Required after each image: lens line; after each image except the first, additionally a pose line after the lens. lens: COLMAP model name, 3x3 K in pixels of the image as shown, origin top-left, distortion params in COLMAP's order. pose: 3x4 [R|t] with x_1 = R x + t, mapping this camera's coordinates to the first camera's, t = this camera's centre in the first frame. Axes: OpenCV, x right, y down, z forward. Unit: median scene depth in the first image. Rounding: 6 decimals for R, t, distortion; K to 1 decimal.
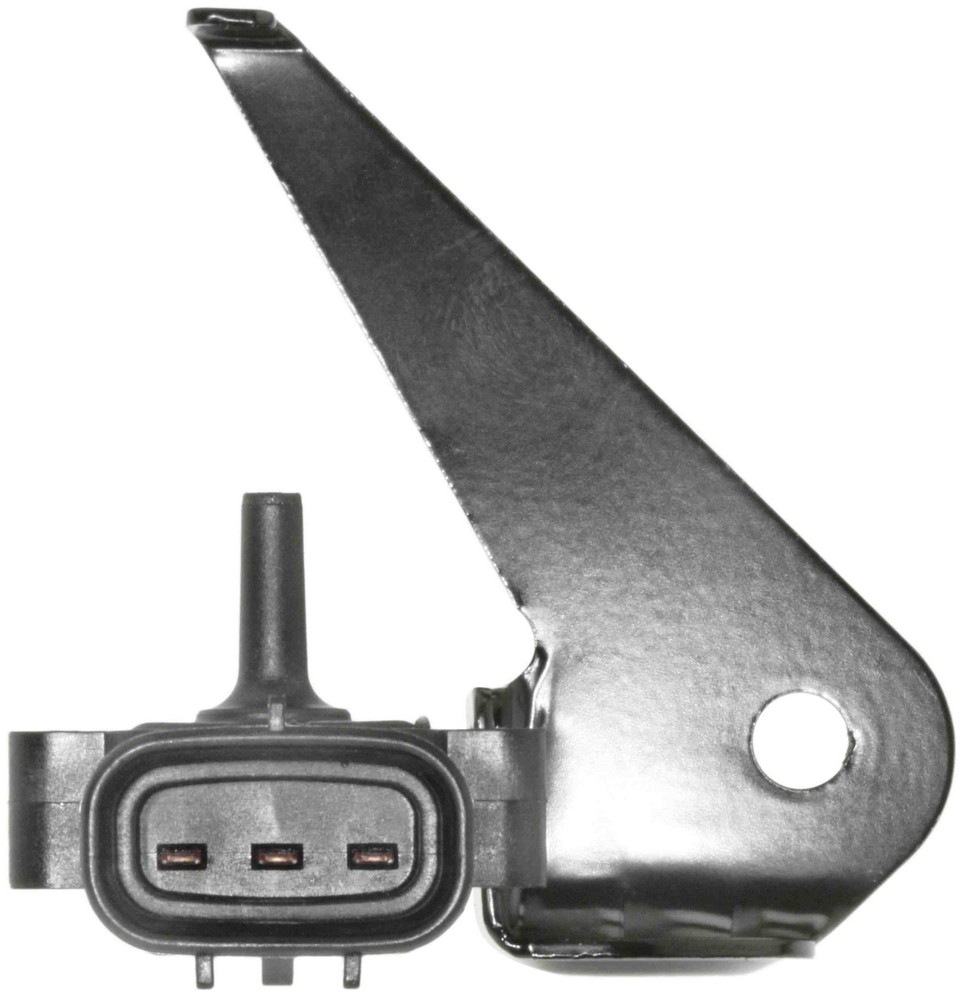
lens RADIAL K [[2834.2, 0, 481.5], [0, 2834.2, 500.0], [0, 0, 1]] dist [-0.058305, -11.952810]
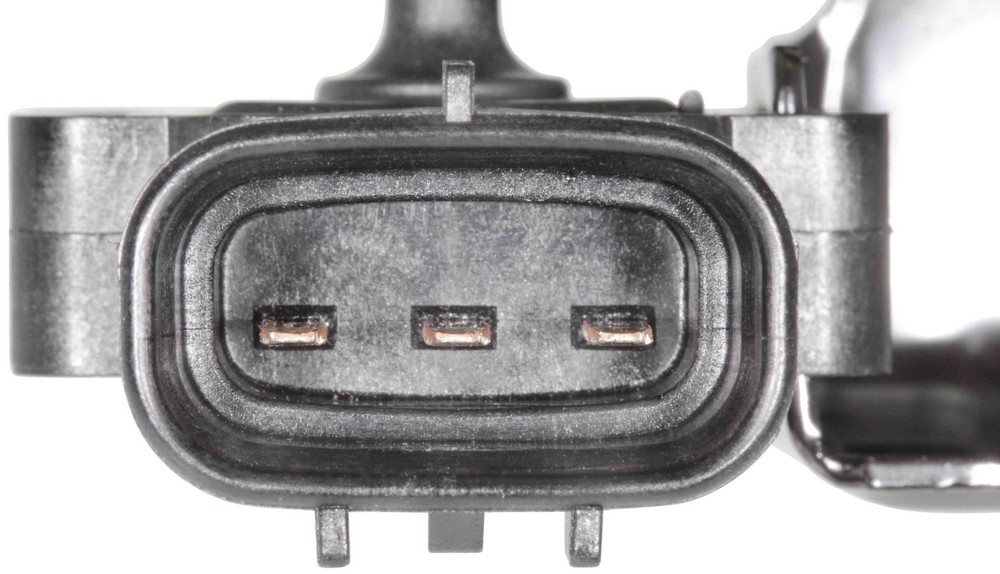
lens RADIAL K [[2848.1, 0, 500.0], [0, 2848.1, 287.0], [0, 0, 1]] dist [0.319220, 0.318263]
pose [[0.999344, 0.001782, -0.036163, -0.040580], [0.003808, 0.988074, 0.153936, 0.023918], [0.036007, -0.153973, 0.987419, 0.397331]]
